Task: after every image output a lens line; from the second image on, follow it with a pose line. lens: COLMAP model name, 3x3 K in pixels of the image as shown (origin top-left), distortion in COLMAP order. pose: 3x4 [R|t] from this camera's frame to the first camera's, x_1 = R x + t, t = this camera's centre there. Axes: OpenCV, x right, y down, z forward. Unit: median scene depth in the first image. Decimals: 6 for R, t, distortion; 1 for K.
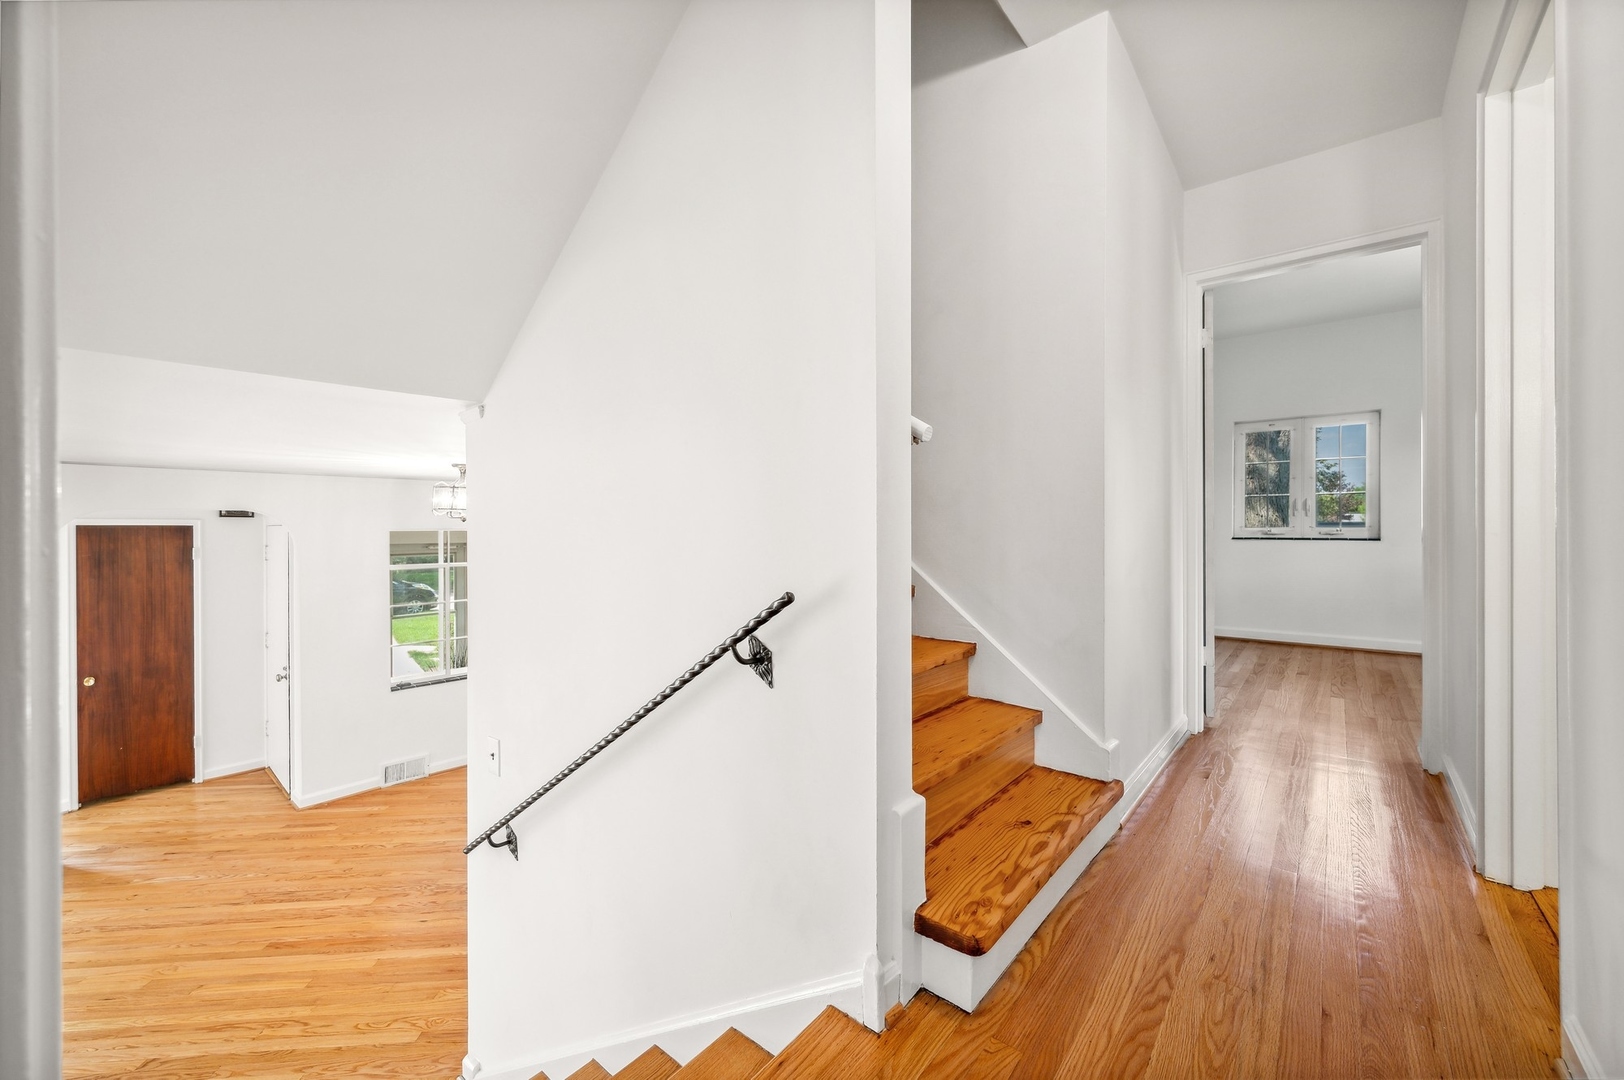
lens RADIAL K [[647.4, 0, 806.8], [0, 647.4, 528.3], [0, 0, 1]] dist [-0.002523, 0.000684]
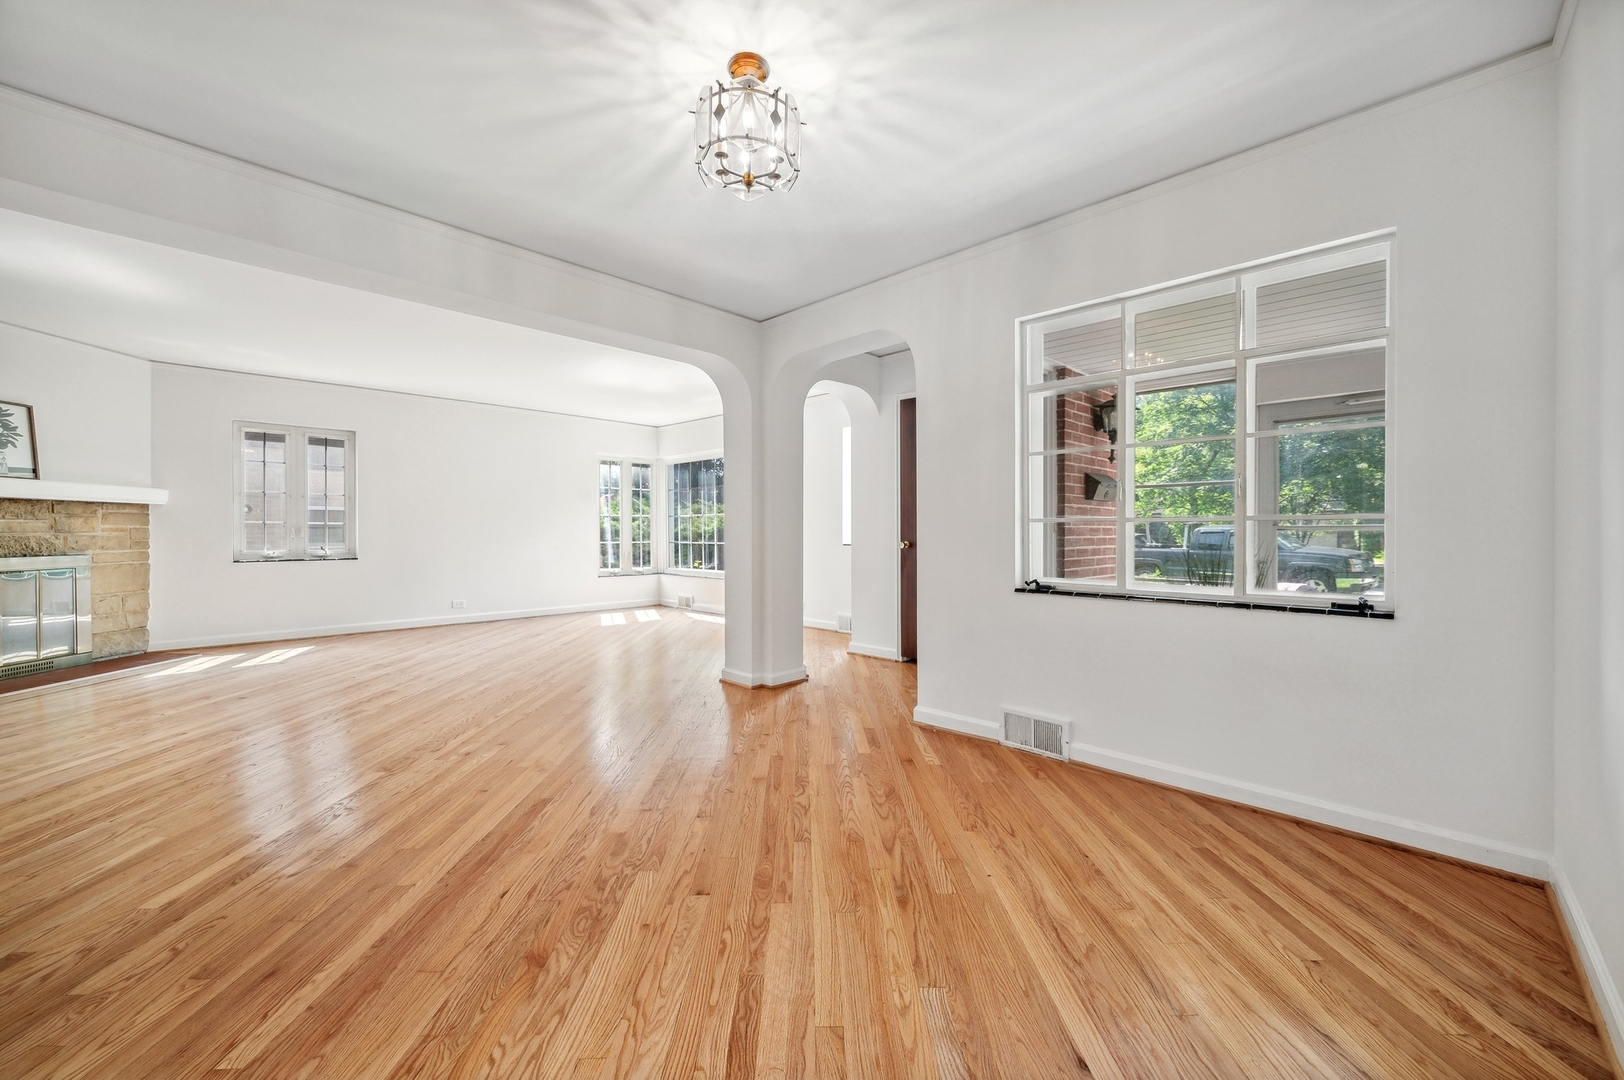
lens RADIAL K [[647.4, 0, 825.7], [0, 647.4, 545.8], [0, 0, 1]] dist [-0.002523, 0.000684]
pose [[-0.047679, 0.031715, -0.998359, -0.042618], [0.002652, 0.999496, 0.031625, 0.205016], [0.998859, -0.001139, -0.047739, 0.916181]]
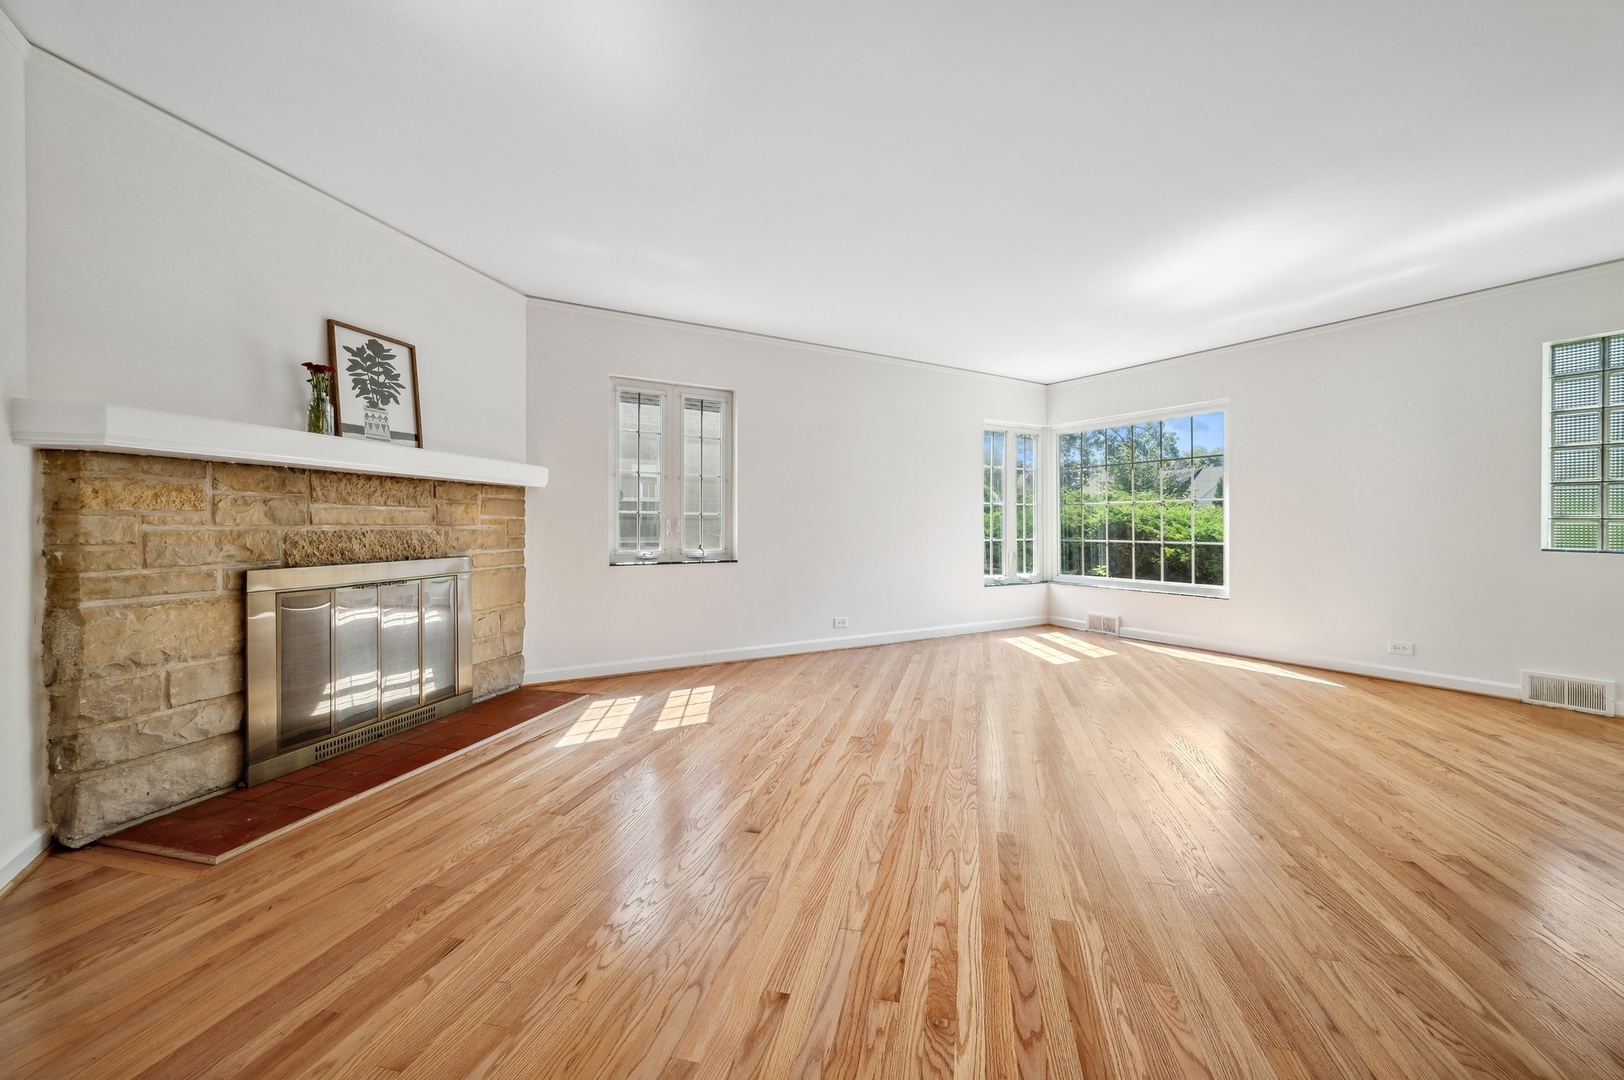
lens RADIAL K [[647.4, 0, 830.9], [0, 647.4, 539.3], [0, 0, 1]] dist [-0.002523, 0.000684]
pose [[-0.289288, 0.030316, -0.956762, -0.421030], [0.002010, 0.999515, 0.031063, 0.207011], [0.957240, 0.007064, -0.289209, 0.310747]]
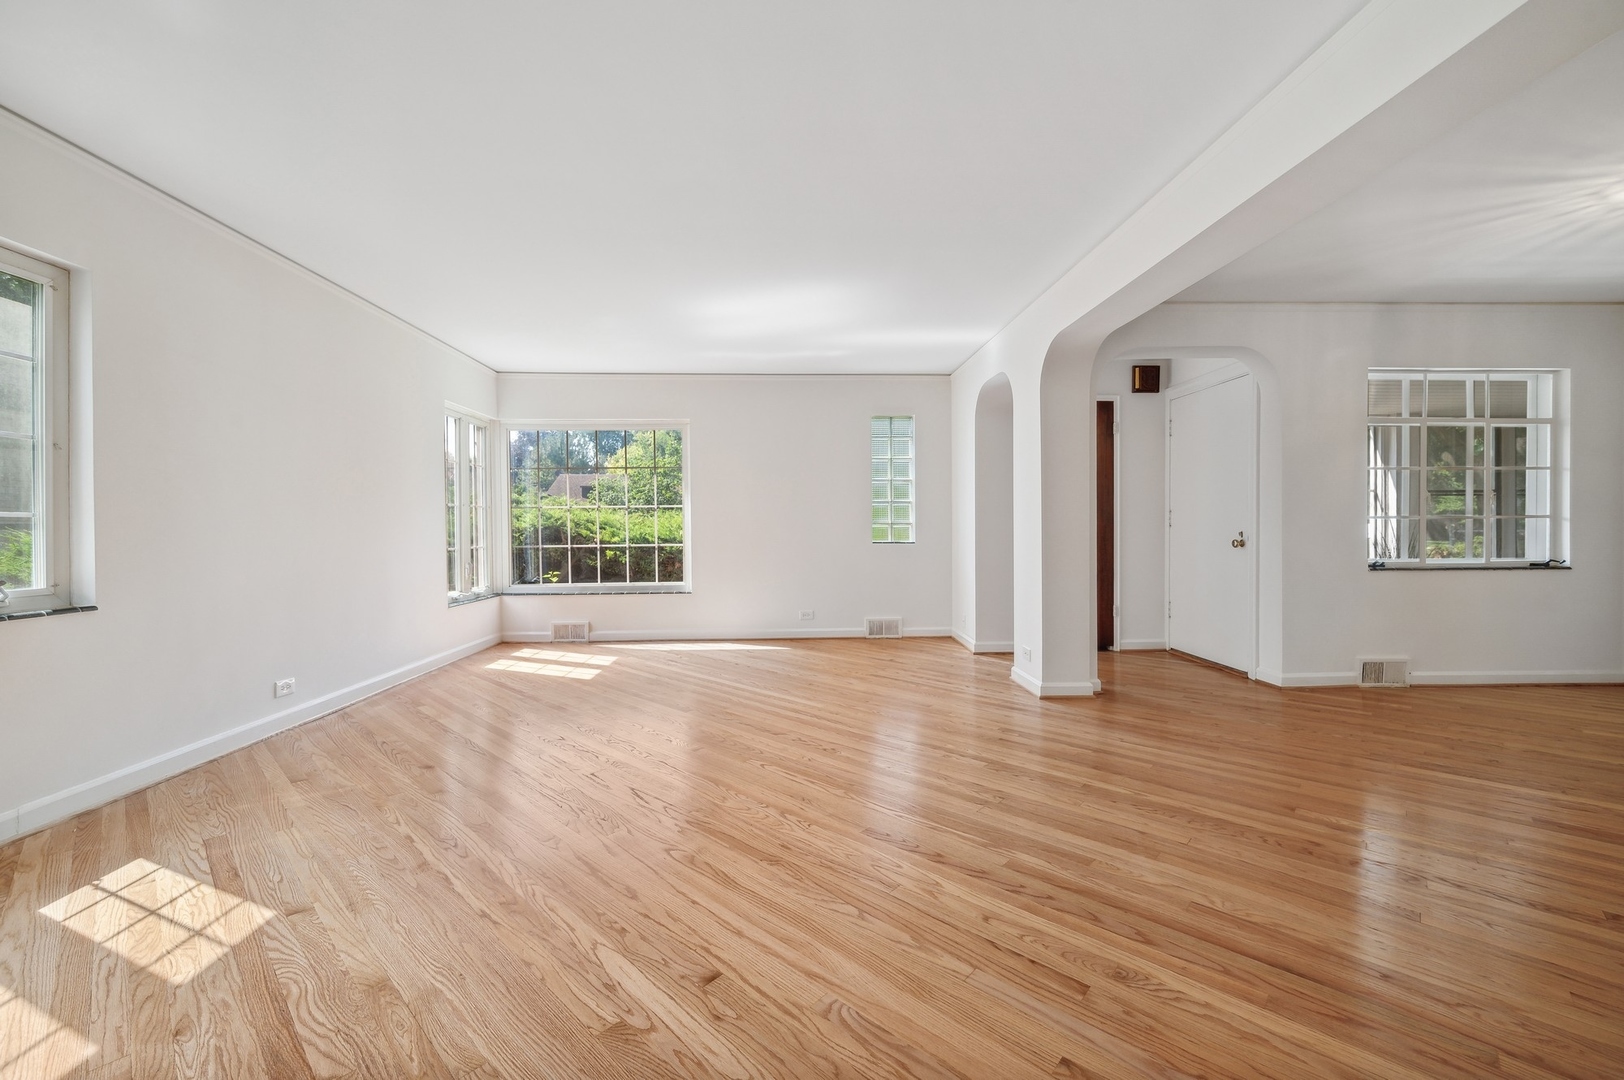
lens RADIAL K [[647.4, 0, 811.1], [0, 647.4, 534.7], [0, 0, 1]] dist [-0.002523, 0.000684]
pose [[0.688374, 0.012912, -0.725241, -0.579170], [0.002163, 0.999801, 0.019853, 0.205573], [0.725353, -0.015235, 0.688209, -0.054284]]
